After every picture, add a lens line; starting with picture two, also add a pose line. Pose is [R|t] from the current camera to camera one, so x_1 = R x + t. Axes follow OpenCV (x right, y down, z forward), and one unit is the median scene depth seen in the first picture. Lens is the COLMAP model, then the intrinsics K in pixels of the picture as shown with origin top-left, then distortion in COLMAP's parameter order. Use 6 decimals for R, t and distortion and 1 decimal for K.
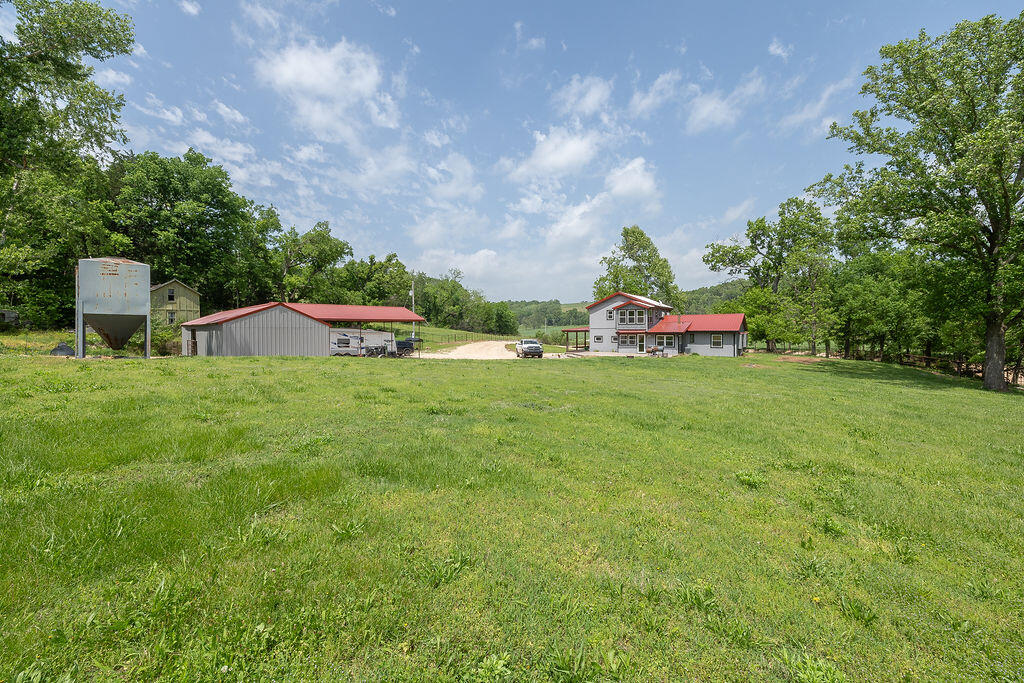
lens RADIAL K [[429.5, 0, 510.3], [0, 429.5, 334.3], [0, 0, 1]] dist [0.001522, -0.000109]
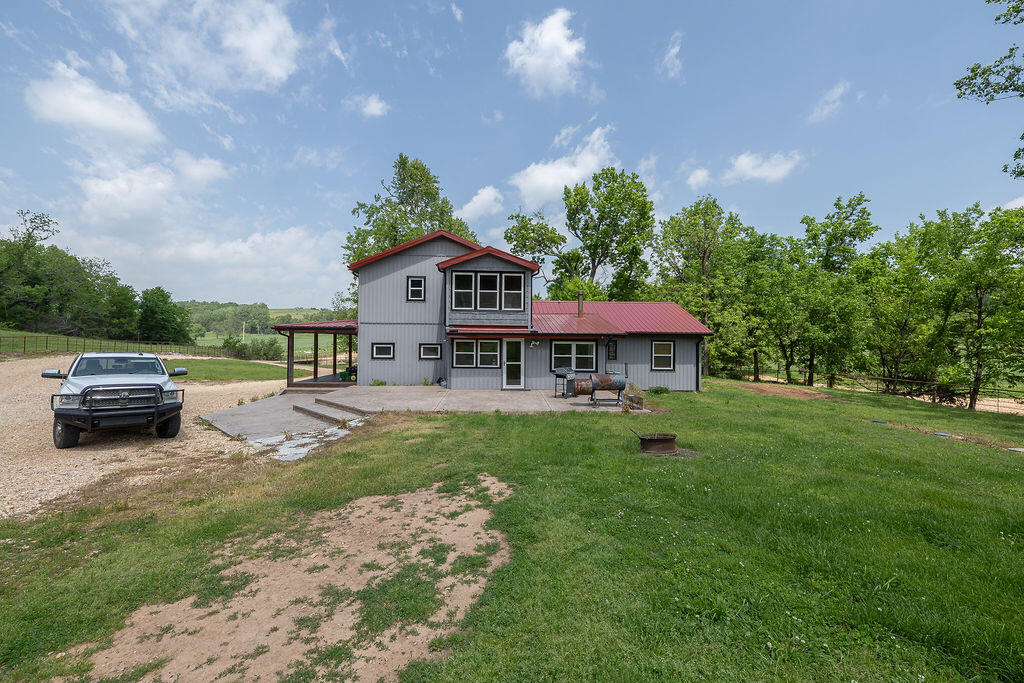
lens RADIAL K [[429.5, 0, 507.2], [0, 429.5, 345.0], [0, 0, 1]] dist [0.001522, -0.000109]
pose [[0.811198, 0.009739, 0.584690, 0.072798], [-0.008681, 0.999952, -0.004612, 0.006683], [-0.584707, -0.001334, 0.811244, 0.634459]]
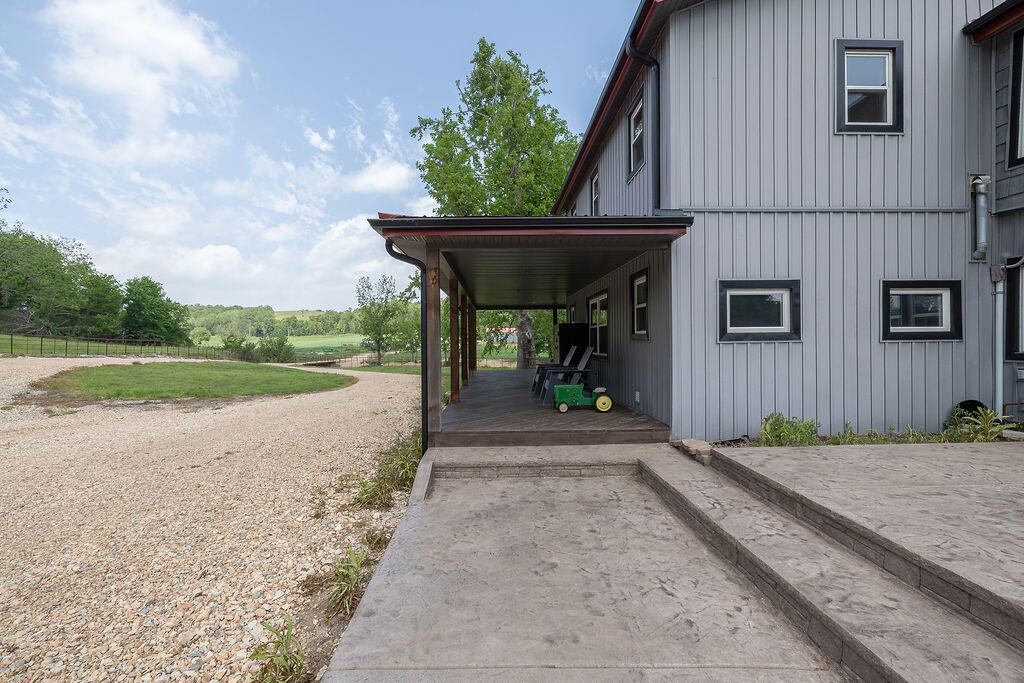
lens RADIAL K [[429.5, 0, 507.5], [0, 429.5, 349.7], [0, 0, 1]] dist [0.001522, -0.000109]
pose [[0.816628, -0.013408, 0.577009, 0.094952], [0.010247, 0.999909, 0.008733, 0.019125], [-0.577074, -0.001219, 0.816691, 0.959092]]
